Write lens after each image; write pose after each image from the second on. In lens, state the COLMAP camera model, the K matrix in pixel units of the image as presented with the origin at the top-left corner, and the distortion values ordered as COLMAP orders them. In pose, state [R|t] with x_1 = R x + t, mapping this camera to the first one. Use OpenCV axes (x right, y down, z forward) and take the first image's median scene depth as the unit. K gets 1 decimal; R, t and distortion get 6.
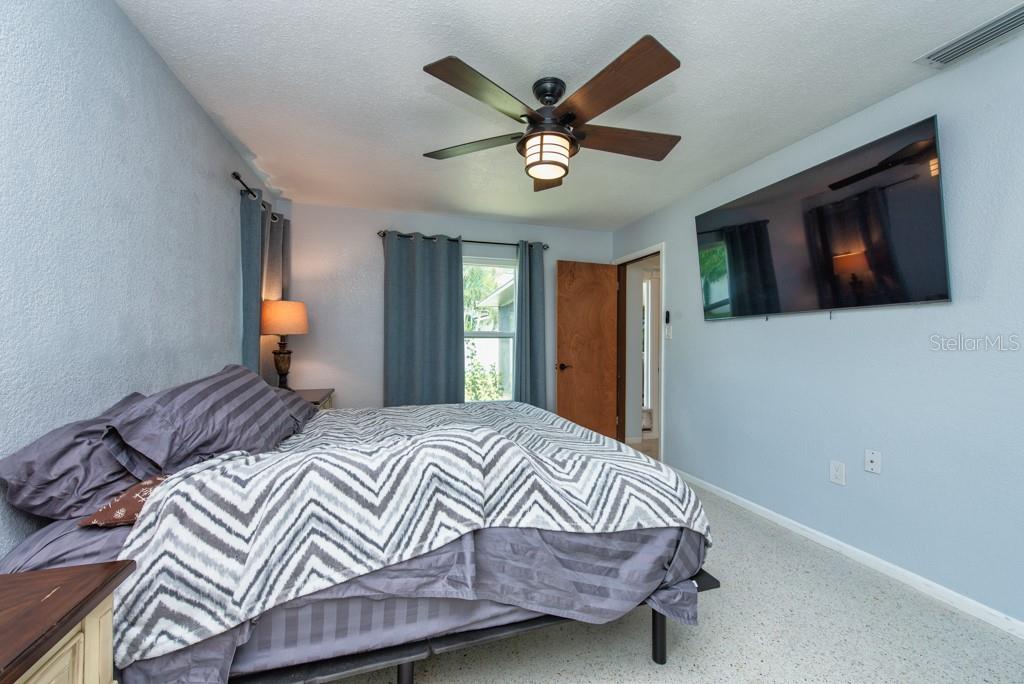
lens RADIAL K [[401.8, 0, 512.0], [0, 401.8, 342.0], [0, 0, 1]] dist [-0.017170, -0.000032]
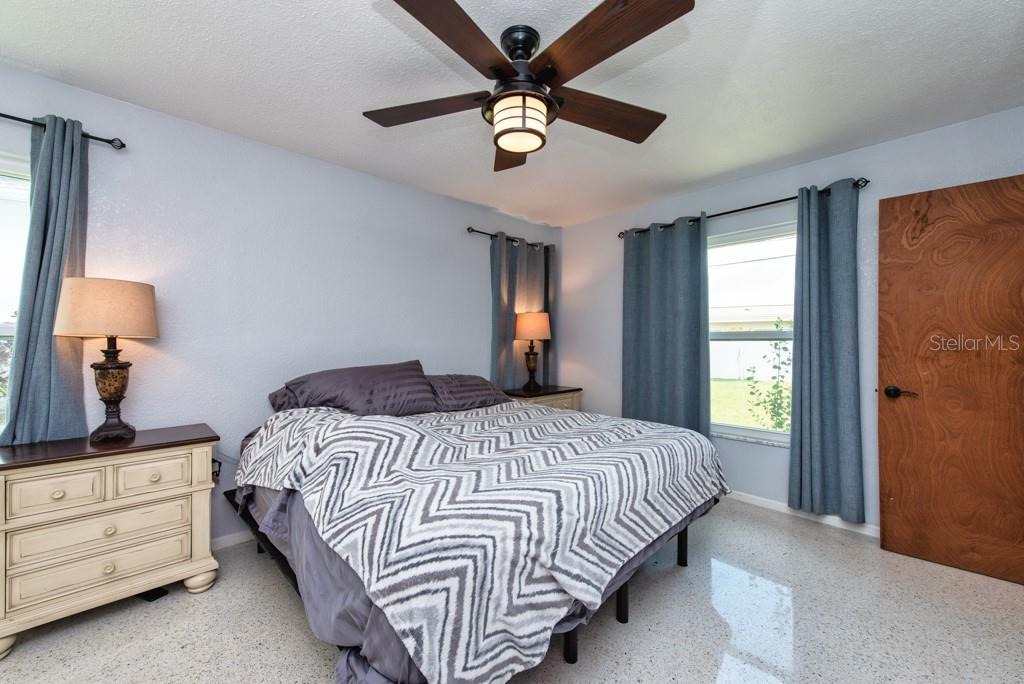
lens RADIAL K [[376.6, 0, 512.0], [0, 376.6, 342.0], [0, 0, 1]] dist [-0.015184, -0.000035]
pose [[0.457211, -0.009300, -0.889310, 0.373925], [-0.009029, 0.999845, -0.015098, 0.006356], [0.889312, 0.014933, 0.457056, 0.354022]]
